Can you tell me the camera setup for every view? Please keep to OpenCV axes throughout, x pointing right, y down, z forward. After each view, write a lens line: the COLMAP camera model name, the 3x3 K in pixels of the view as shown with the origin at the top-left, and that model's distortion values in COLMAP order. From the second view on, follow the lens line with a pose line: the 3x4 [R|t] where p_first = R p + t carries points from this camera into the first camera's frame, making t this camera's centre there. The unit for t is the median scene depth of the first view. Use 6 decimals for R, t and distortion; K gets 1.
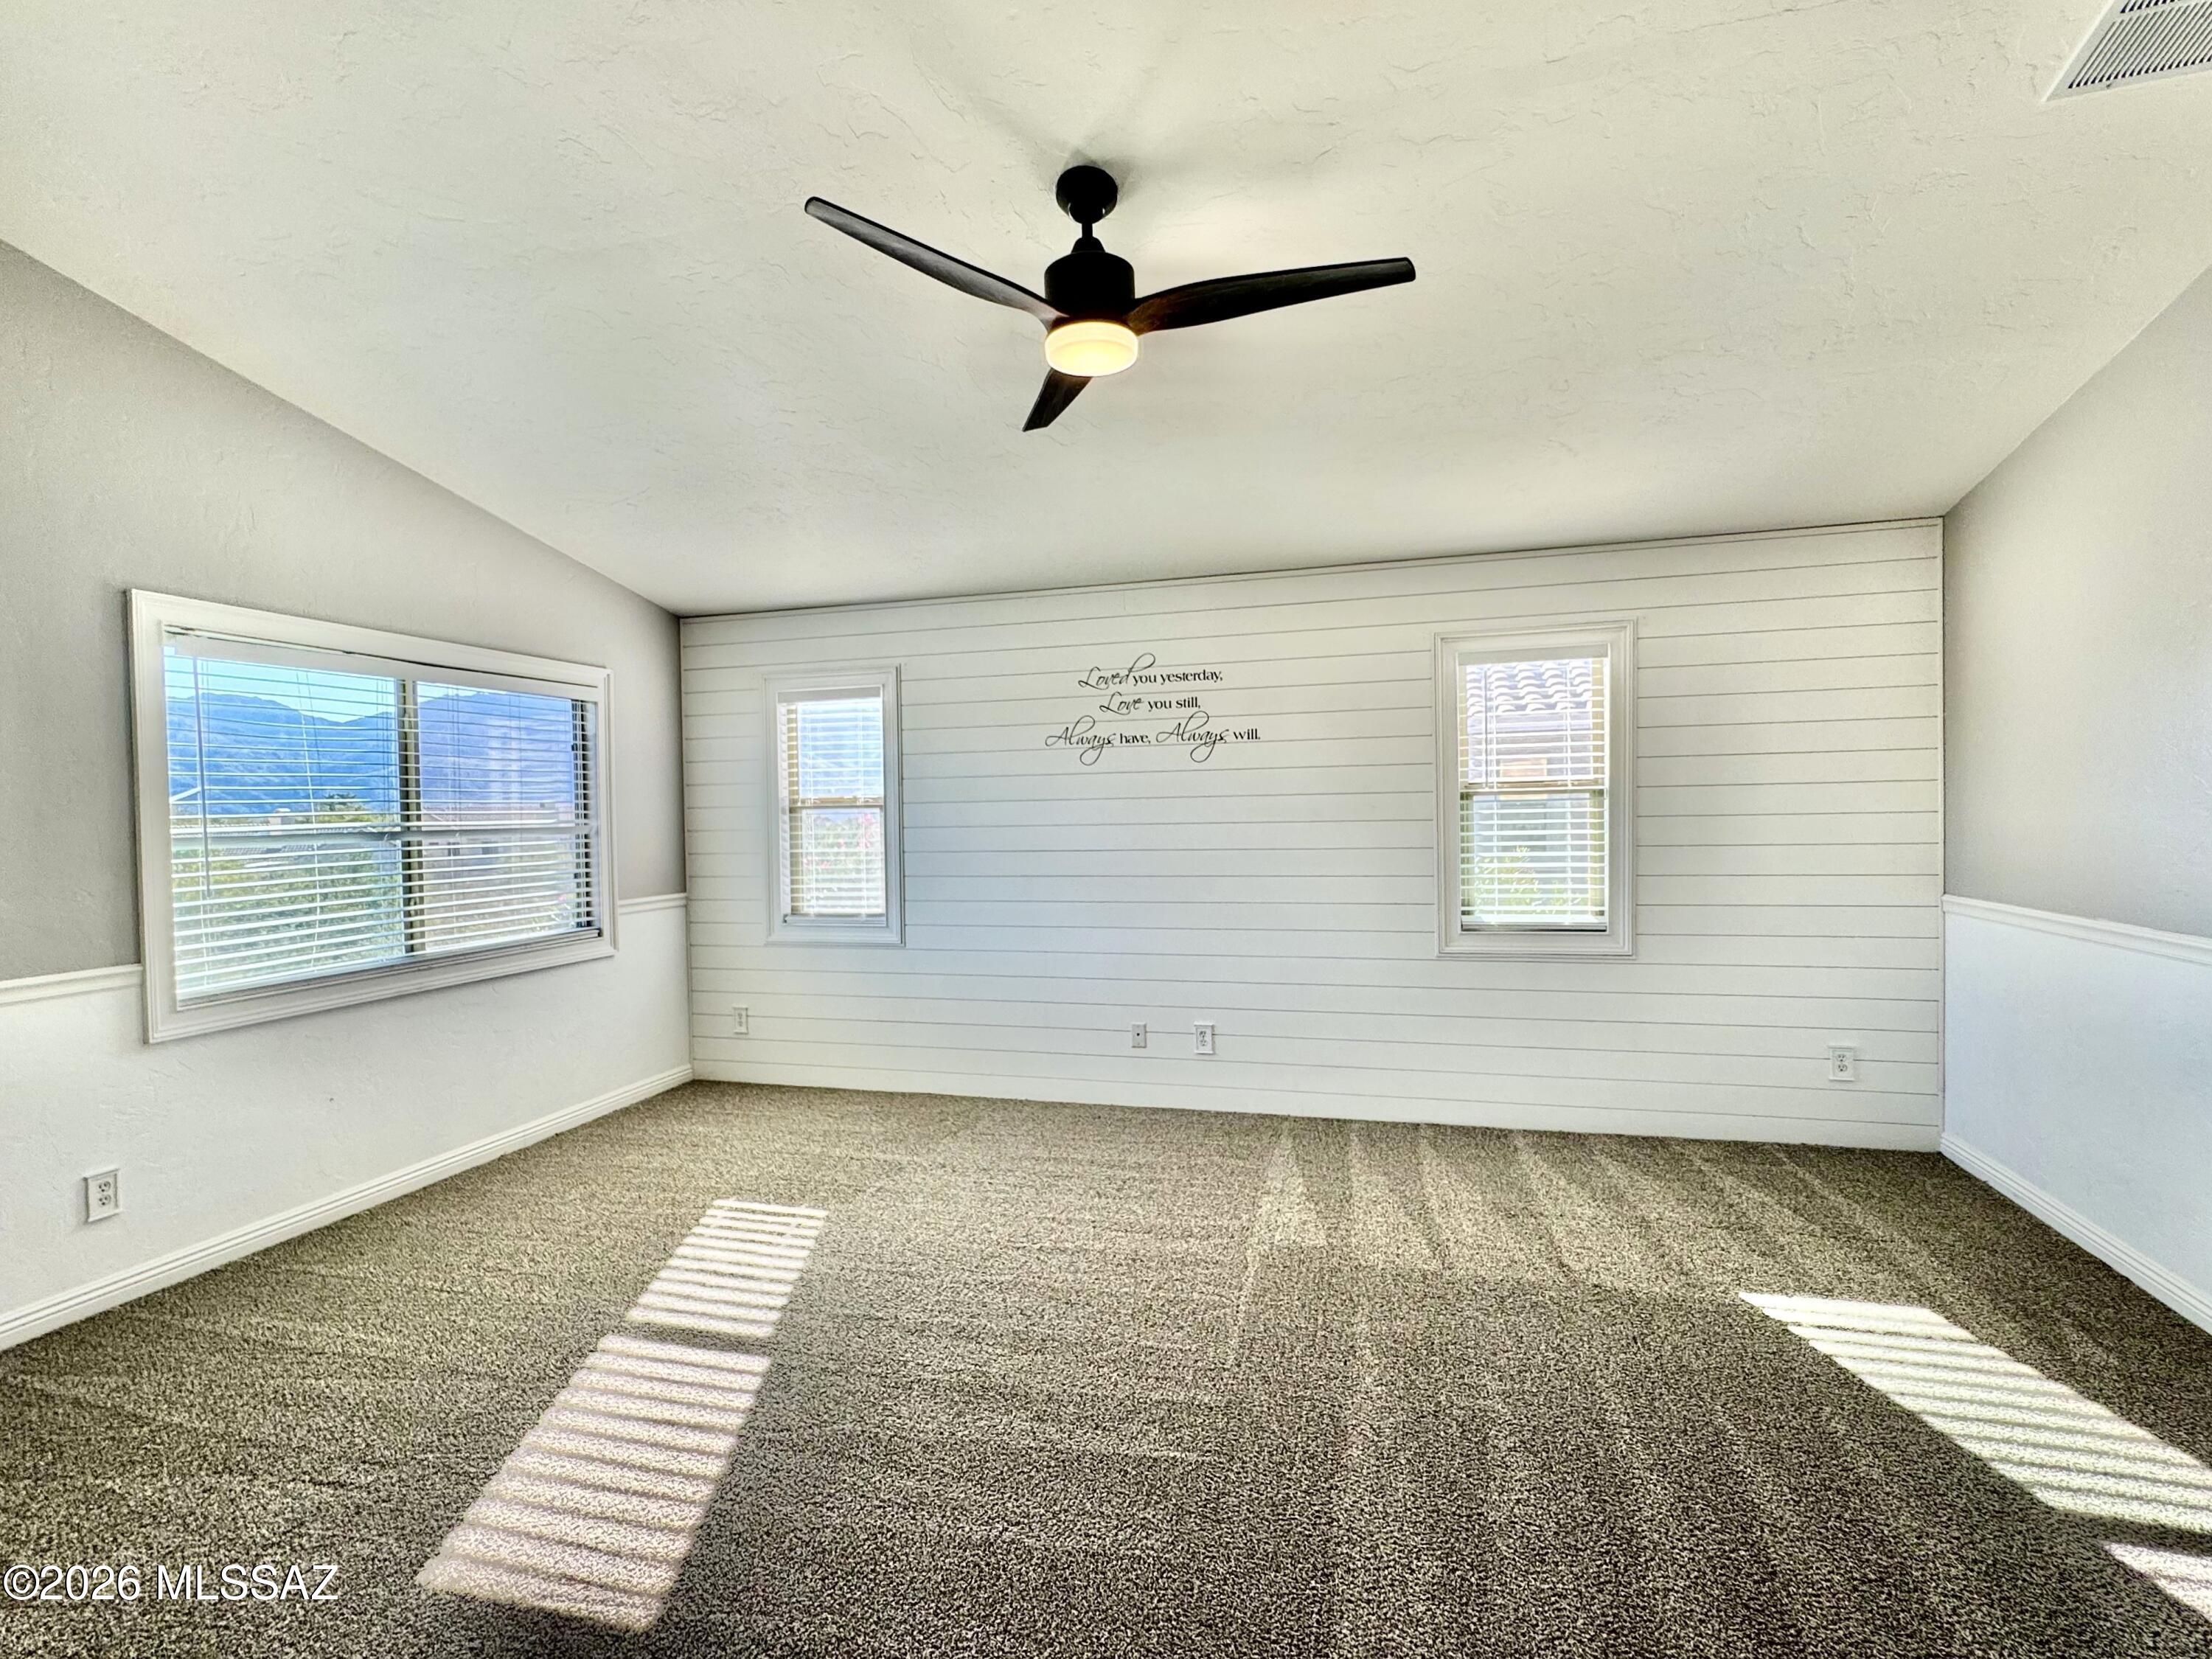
lens RADIAL K [[1079.8, 0, 1110.9], [0, 1079.8, 826.9], [0, 0, 1]] dist [0.000040, 0.000045]
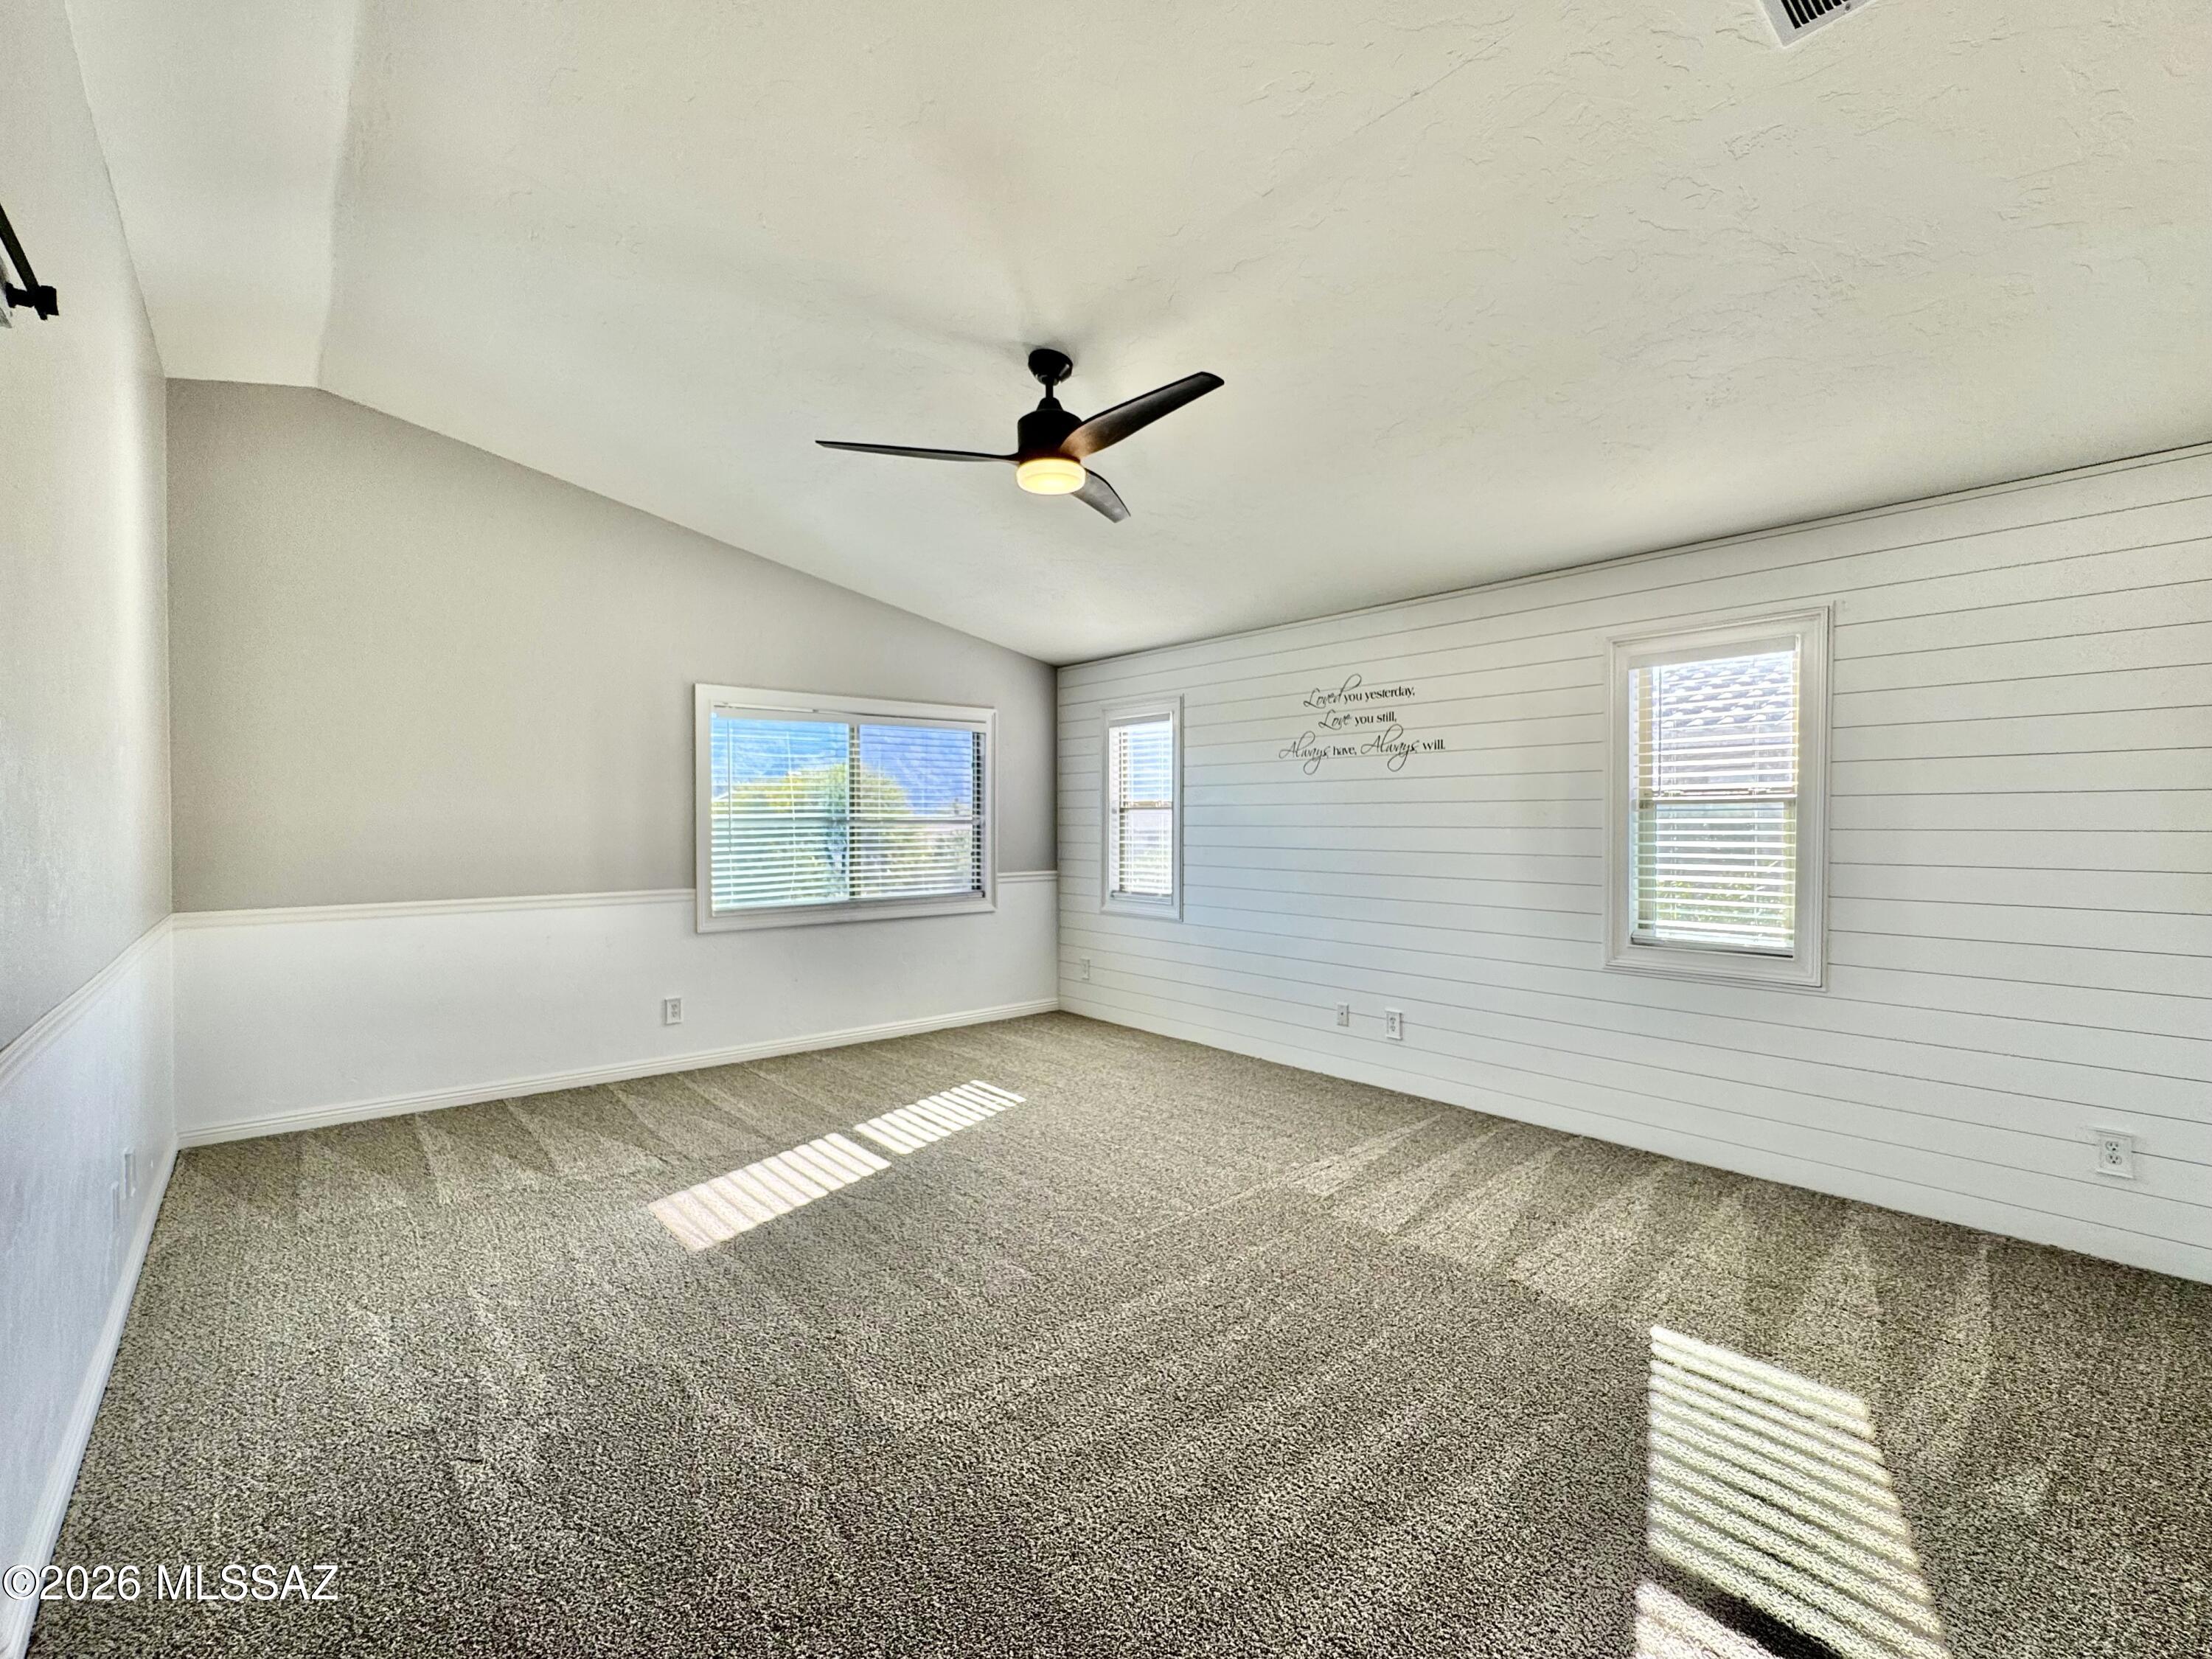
lens RADIAL K [[1013.2, 0, 1102.5], [0, 1013.2, 831.5], [0, 0, 1]] dist [-0.001675, -0.000008]
pose [[0.821771, 0.025074, -0.569266, 0.471207], [-0.023654, 0.999671, 0.009886, -0.002316], [0.569327, 0.005341, 0.822094, -0.012073]]
